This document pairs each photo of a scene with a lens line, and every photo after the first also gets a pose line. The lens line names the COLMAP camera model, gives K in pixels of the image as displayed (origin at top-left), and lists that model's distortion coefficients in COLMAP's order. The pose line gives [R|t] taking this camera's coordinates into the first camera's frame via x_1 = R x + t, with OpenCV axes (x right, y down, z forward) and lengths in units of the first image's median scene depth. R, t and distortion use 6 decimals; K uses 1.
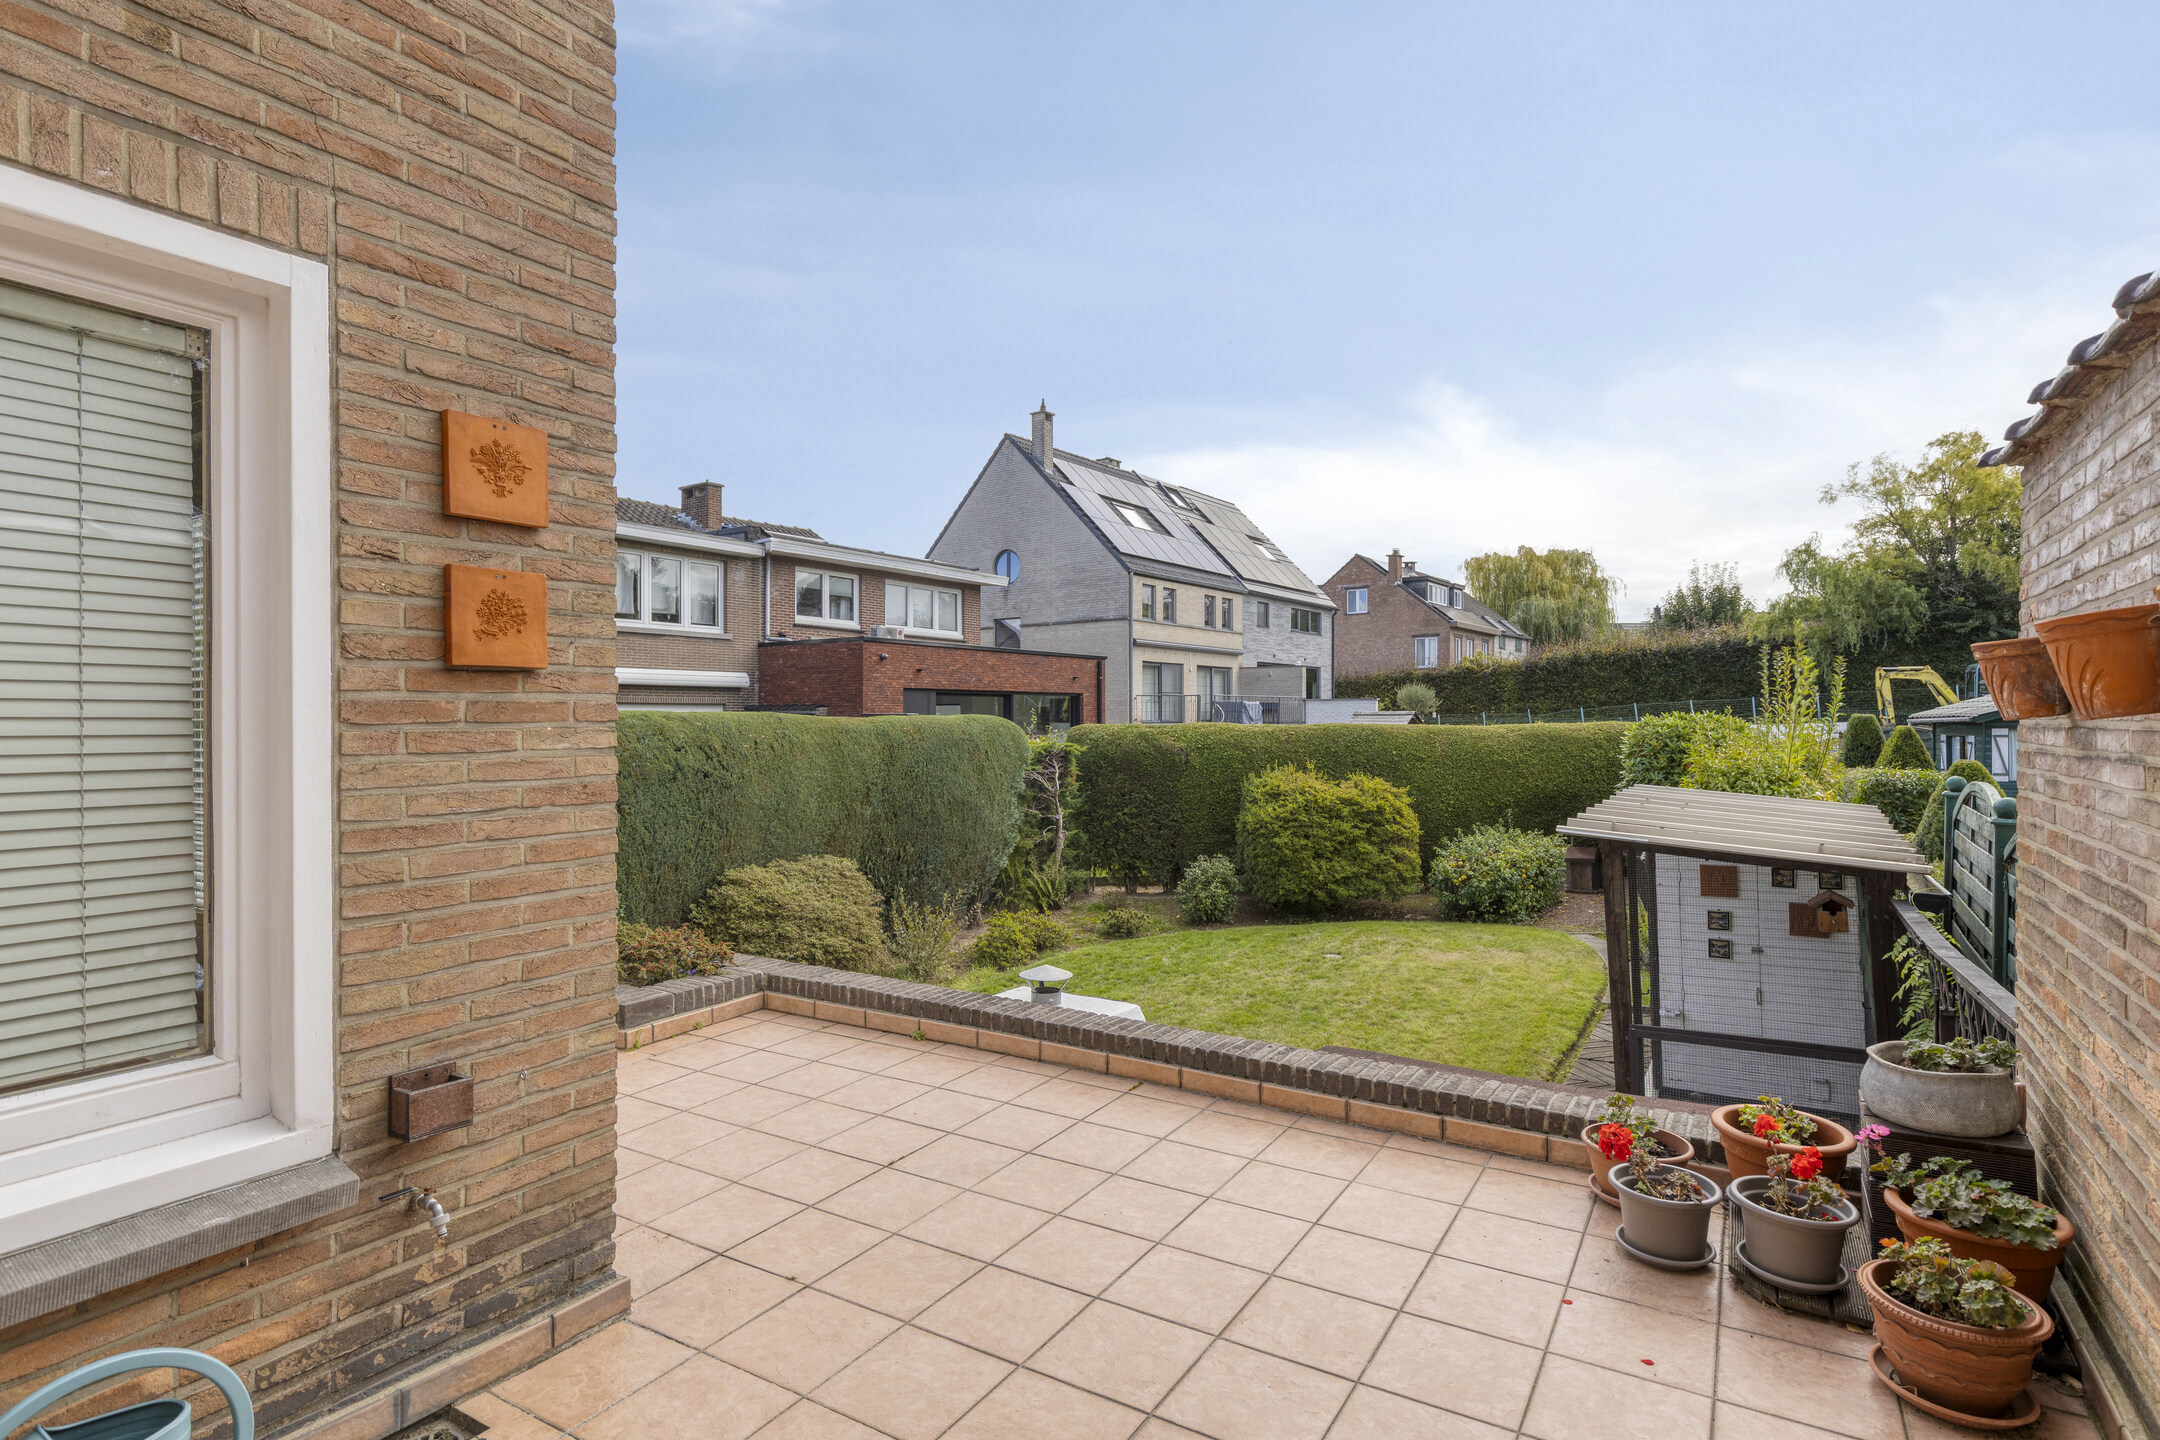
lens RADIAL K [[1081.3, 0, 1080.0], [0, 1081.3, 720.0], [0, 0, 1]] dist [0.000891, 0.000159]
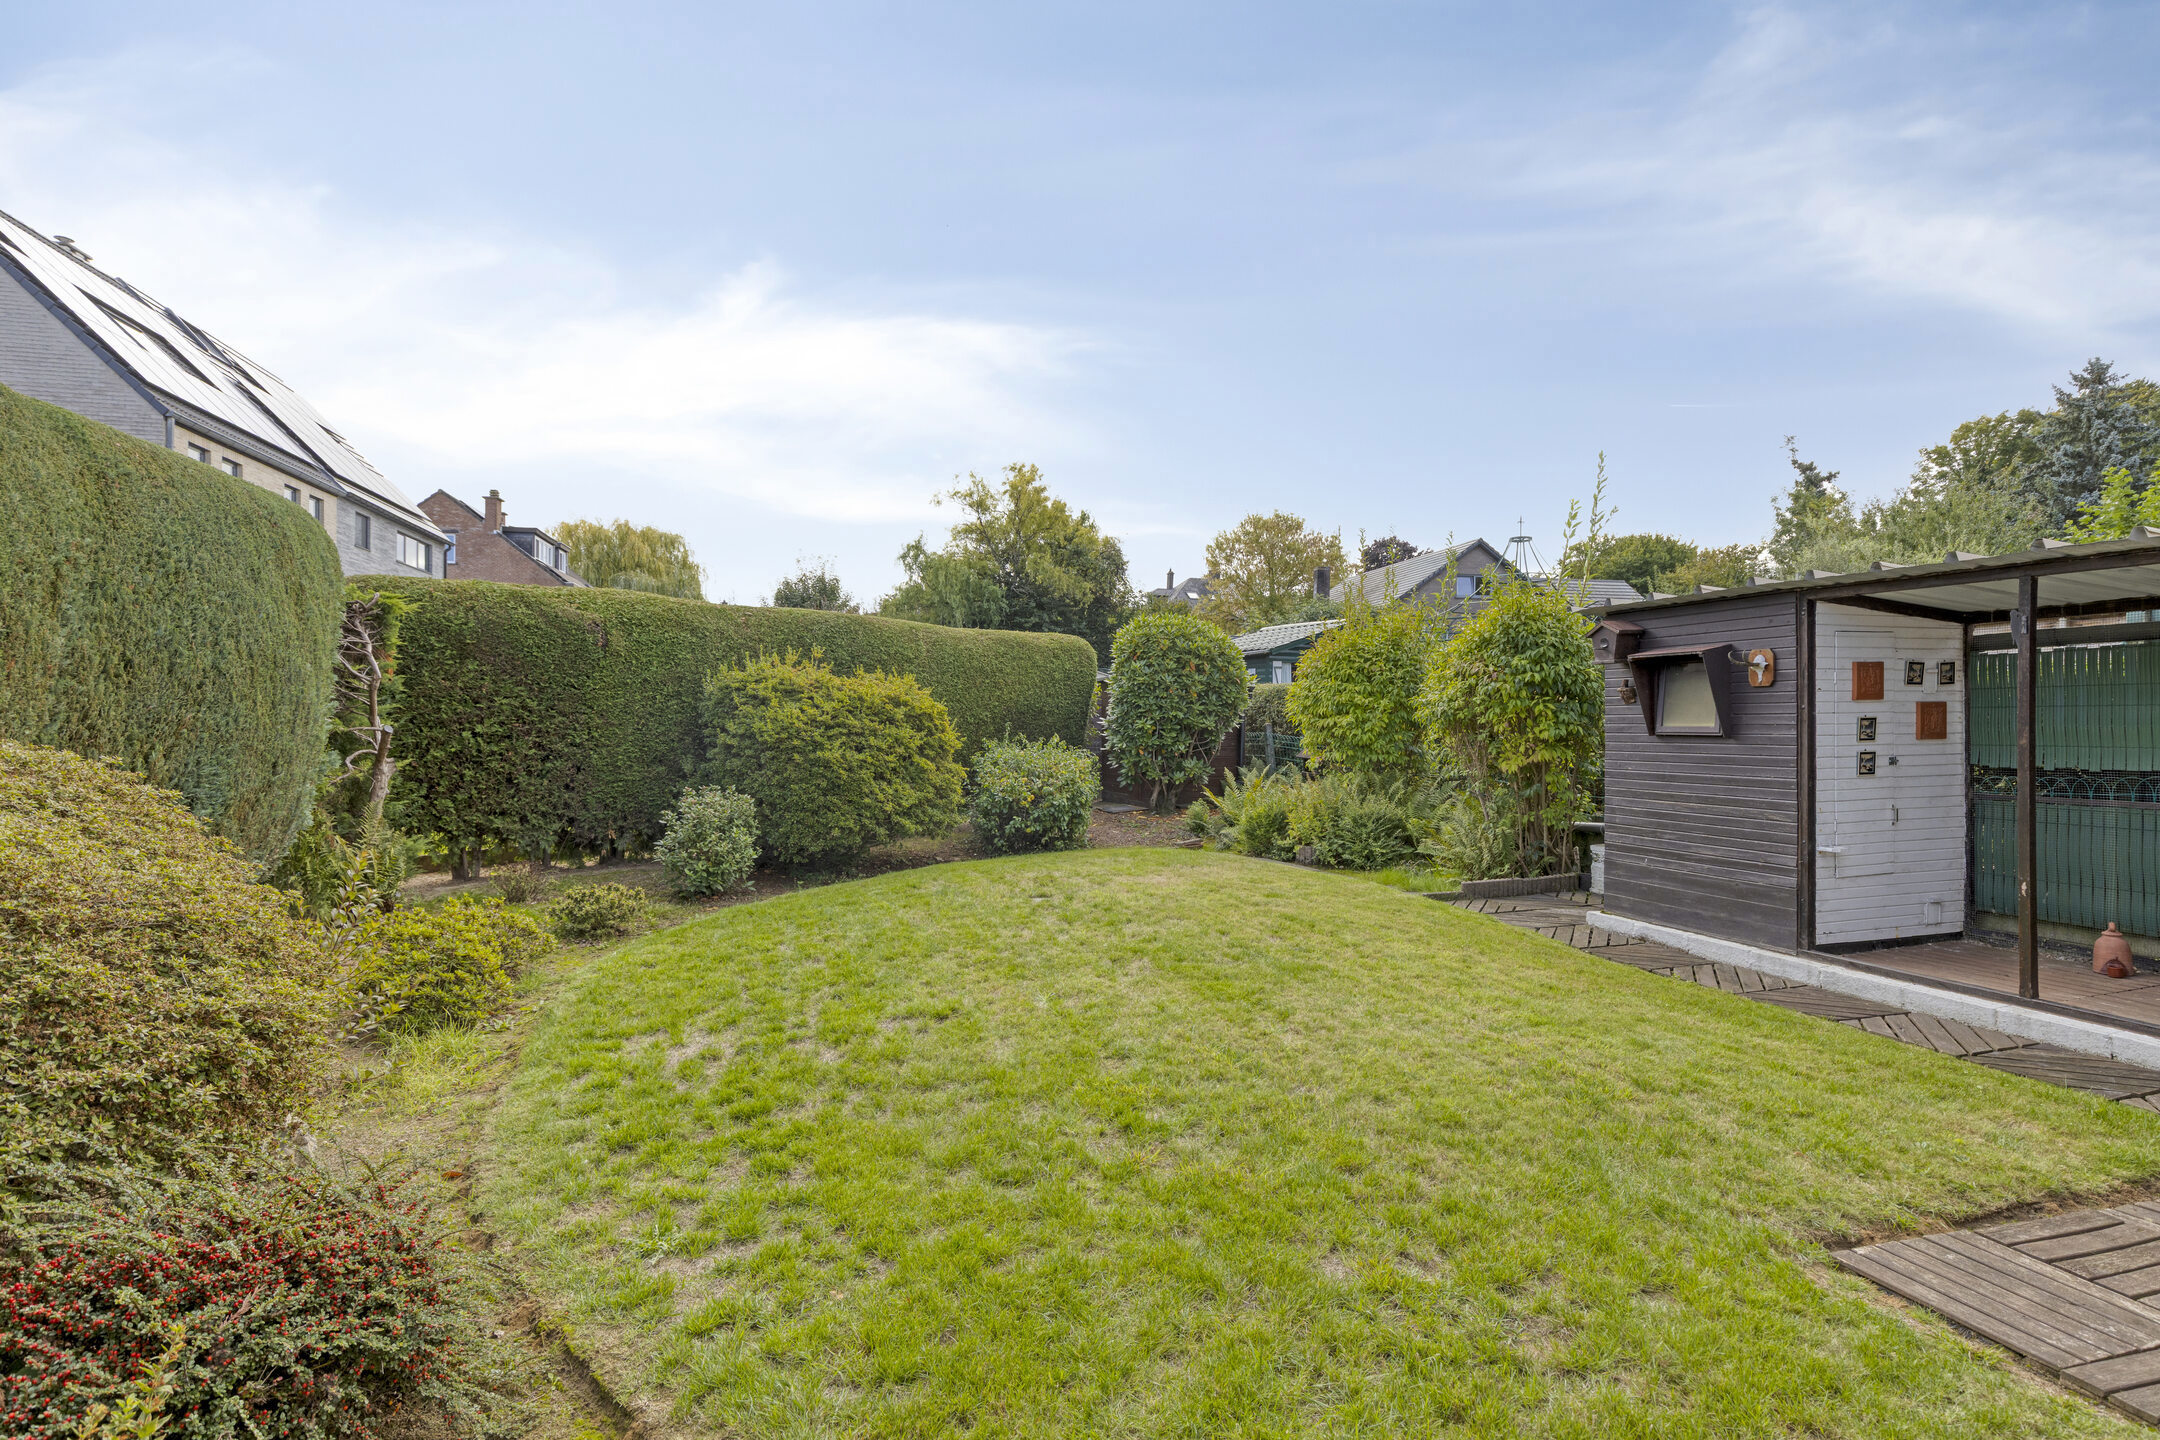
lens RADIAL K [[1081.3, 0, 1080.0], [0, 1081.3, 720.0], [0, 0, 1]] dist [0.000891, 0.000159]
pose [[0.645623, 0.009909, 0.763592, -0.183580], [-0.005278, 0.999950, -0.008513, 0.082349], [-0.763638, 0.001466, 0.645643, 0.403875]]
